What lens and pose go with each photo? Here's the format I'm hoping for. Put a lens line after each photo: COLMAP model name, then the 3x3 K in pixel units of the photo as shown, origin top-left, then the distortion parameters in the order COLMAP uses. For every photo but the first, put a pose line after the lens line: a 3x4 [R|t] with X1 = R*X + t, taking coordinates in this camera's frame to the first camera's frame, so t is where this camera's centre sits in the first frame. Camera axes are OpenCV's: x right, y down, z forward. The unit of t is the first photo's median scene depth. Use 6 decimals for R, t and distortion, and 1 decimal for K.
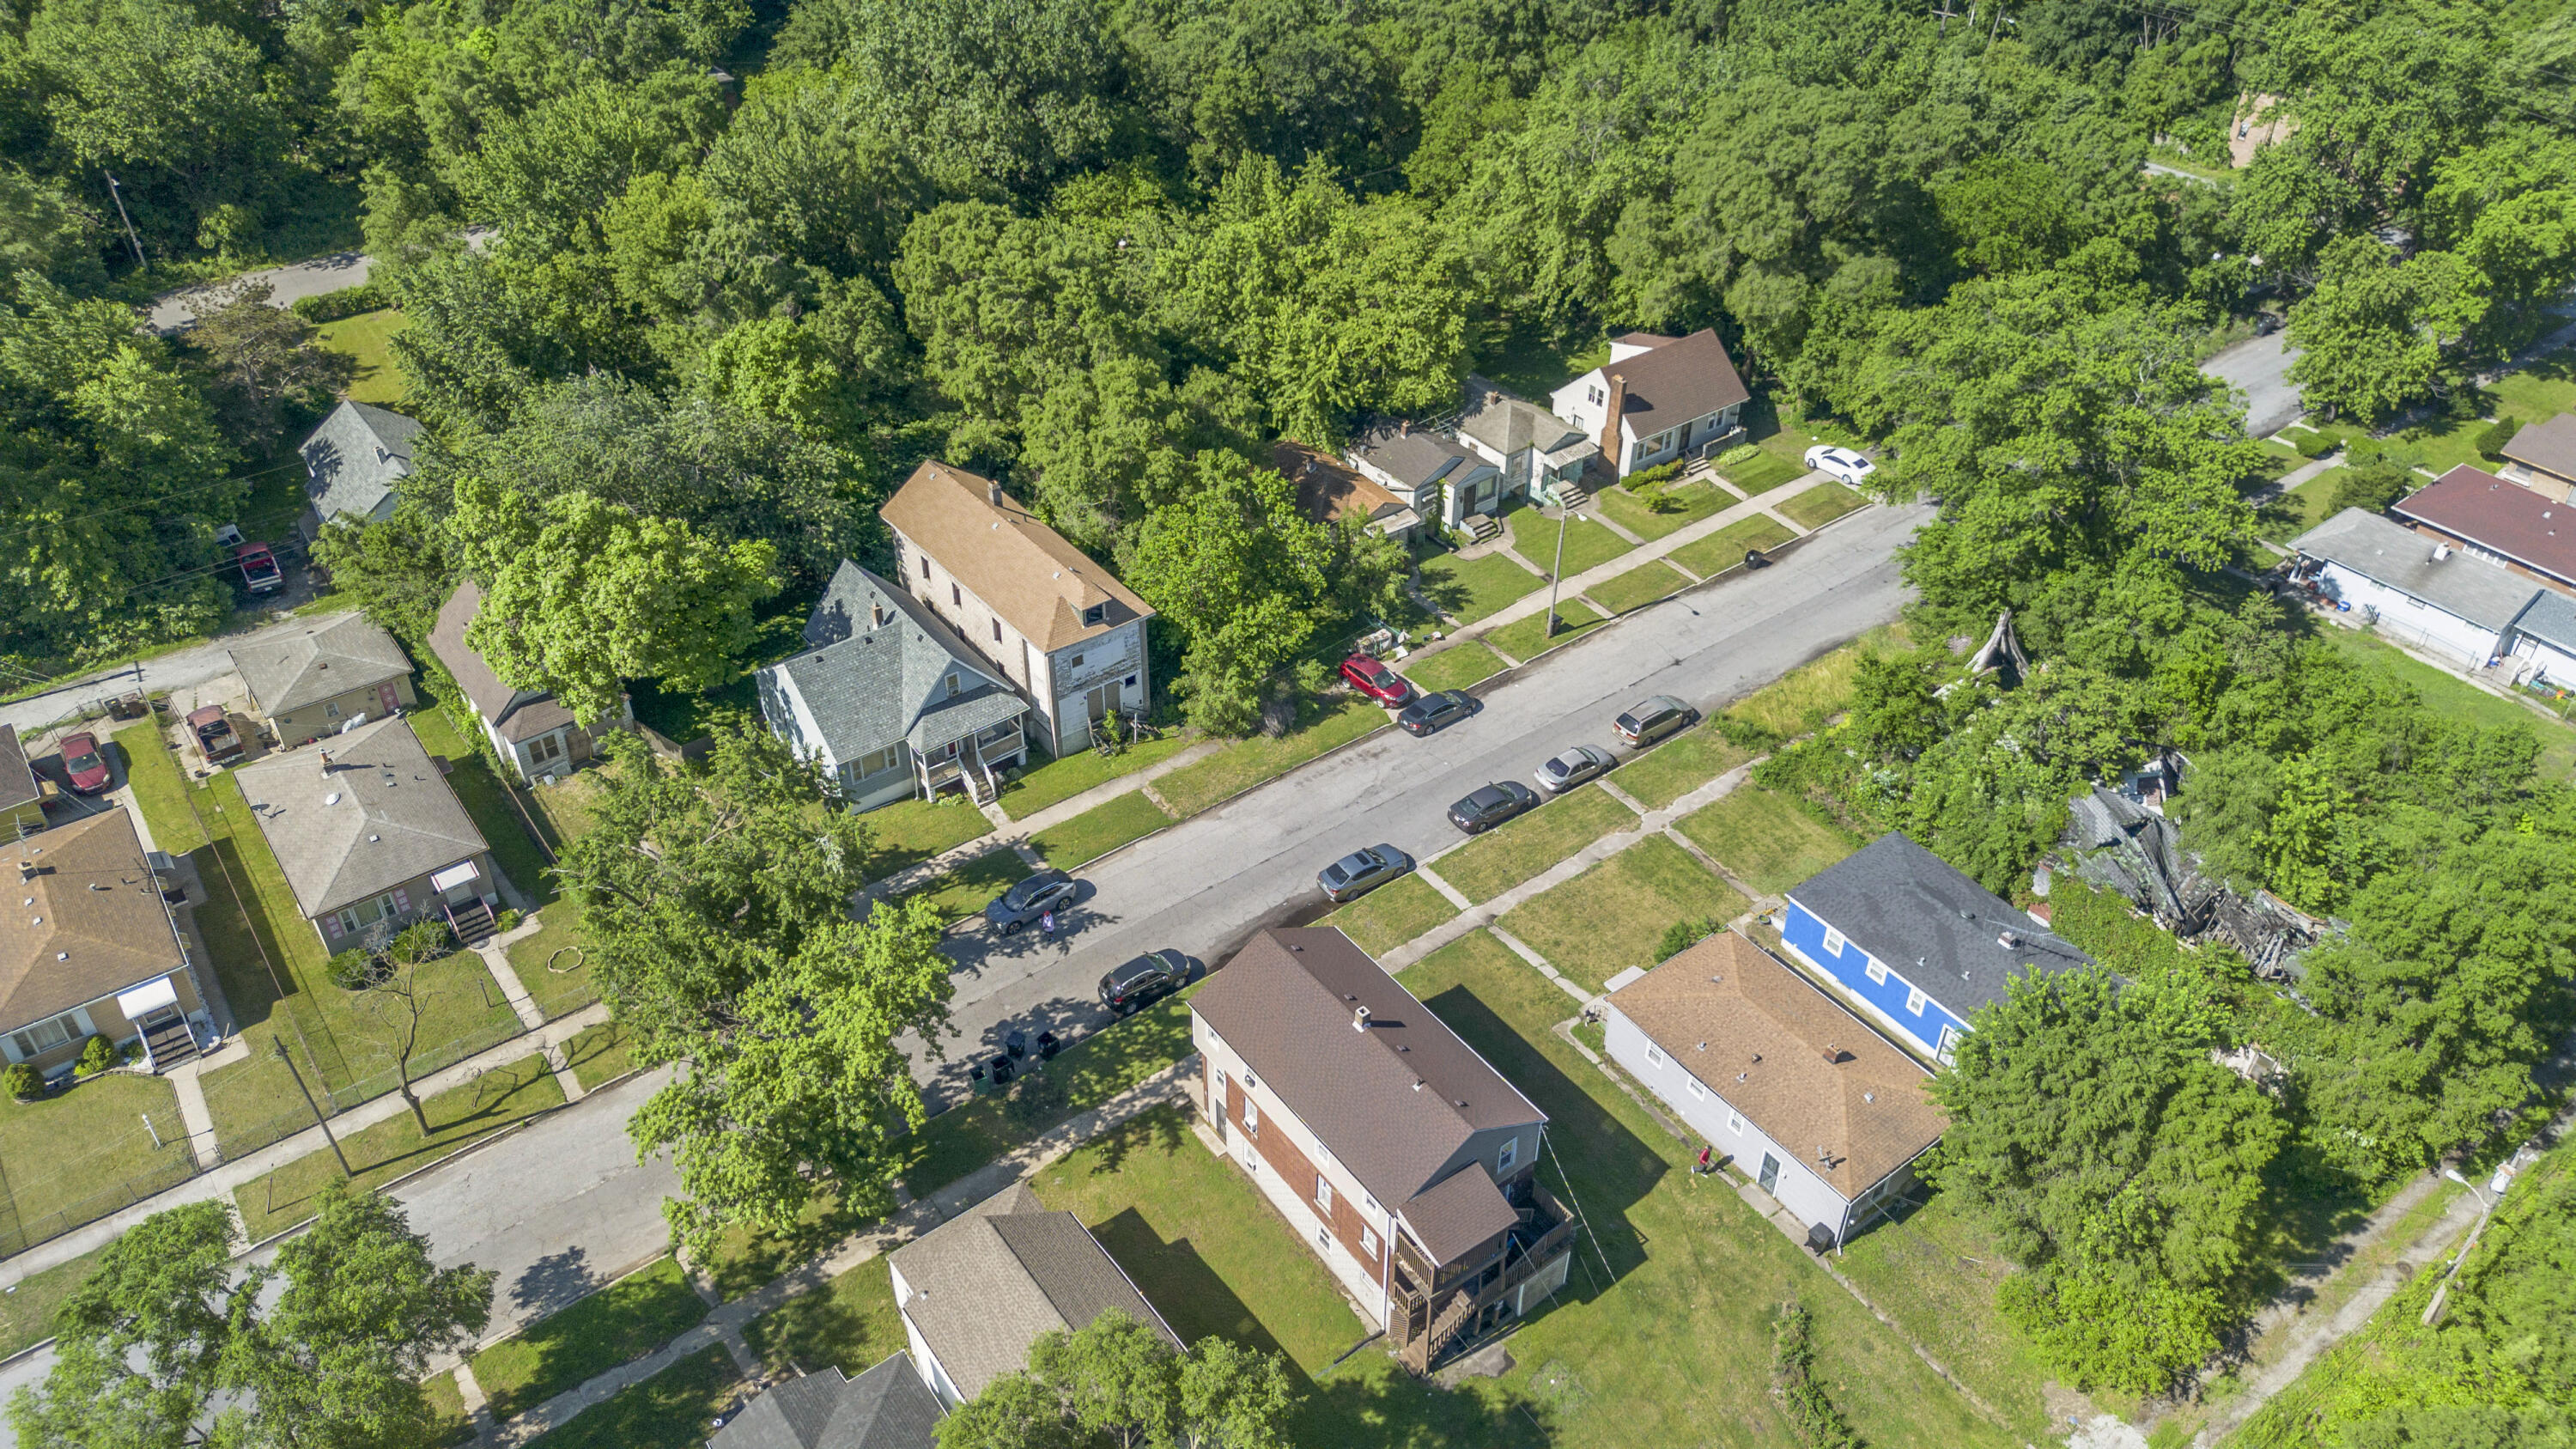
lens RADIAL K [[1836.8, 0, 1294.5], [0, 1836.8, 712.8], [0, 0, 1]] dist [0.073583, -0.069627]
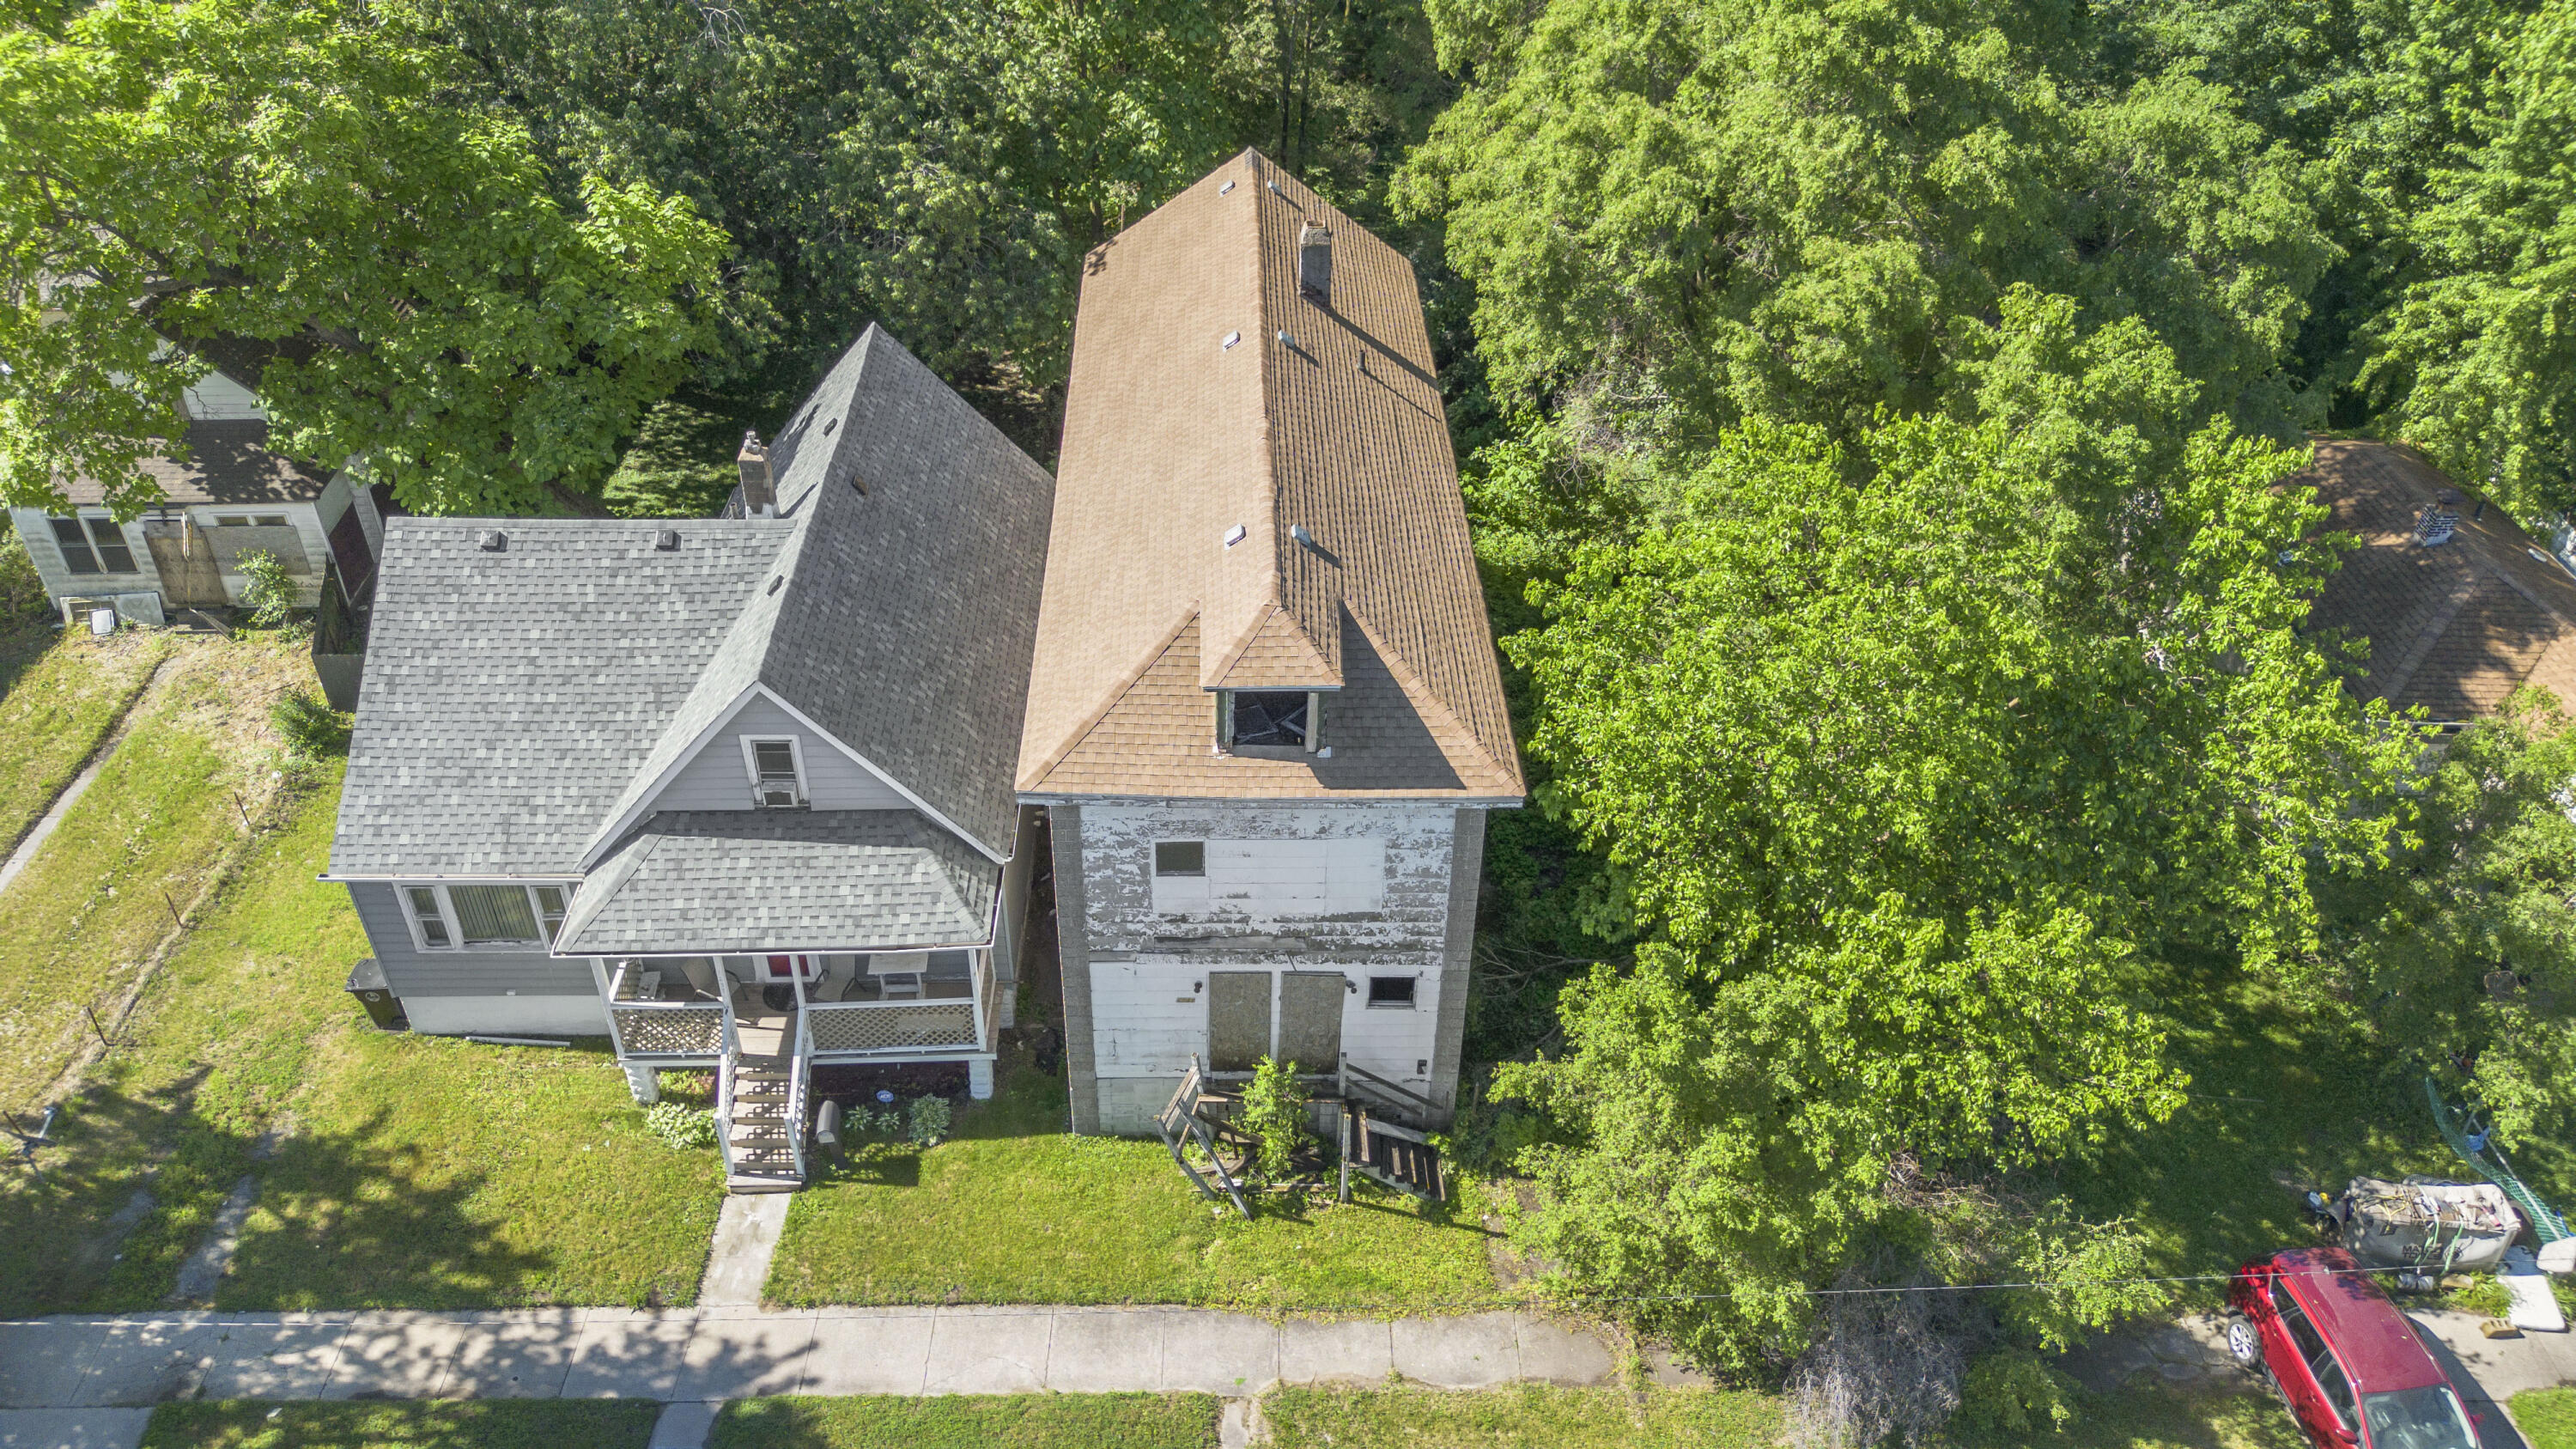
lens RADIAL K [[1821.2, 0, 1288.0], [0, 1821.2, 724.5], [0, 0, 1]] dist [0.101555, -0.128707]
pose [[0.814032, 0.360876, -0.455106, 0.007259], [-0.357144, 0.928918, 0.097774, -0.072958], [0.458040, 0.082947, 0.885053, 0.727777]]
